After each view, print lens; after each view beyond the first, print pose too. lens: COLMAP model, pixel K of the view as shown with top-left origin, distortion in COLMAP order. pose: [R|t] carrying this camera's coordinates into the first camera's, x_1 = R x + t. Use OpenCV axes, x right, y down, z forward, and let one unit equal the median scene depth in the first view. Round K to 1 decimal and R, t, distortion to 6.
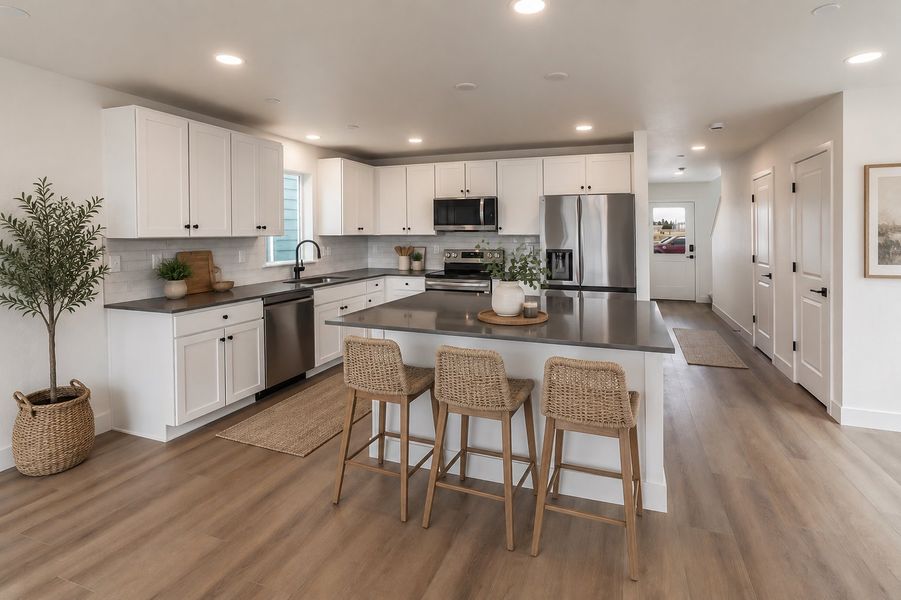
lens RADIAL K [[408.7, 0, 469.8], [0, 408.7, 235.1], [0, 0, 1]] dist [-0.000749, -0.000173]
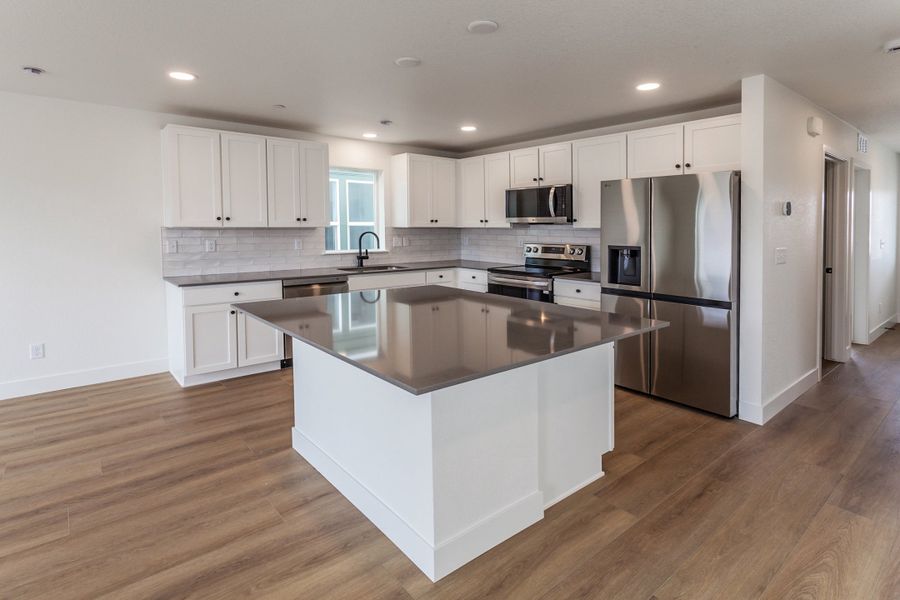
lens RADIAL K [[406.2, 0, 469.3], [0, 406.2, 234.7], [0, 0, 1]] dist [-0.000714, 0.000822]
pose [[0.886292, 0.013994, -0.462915, 0.307516], [-0.007087, 0.999836, 0.016657, 0.001465], [0.463072, -0.011482, 0.886246, 0.146346]]
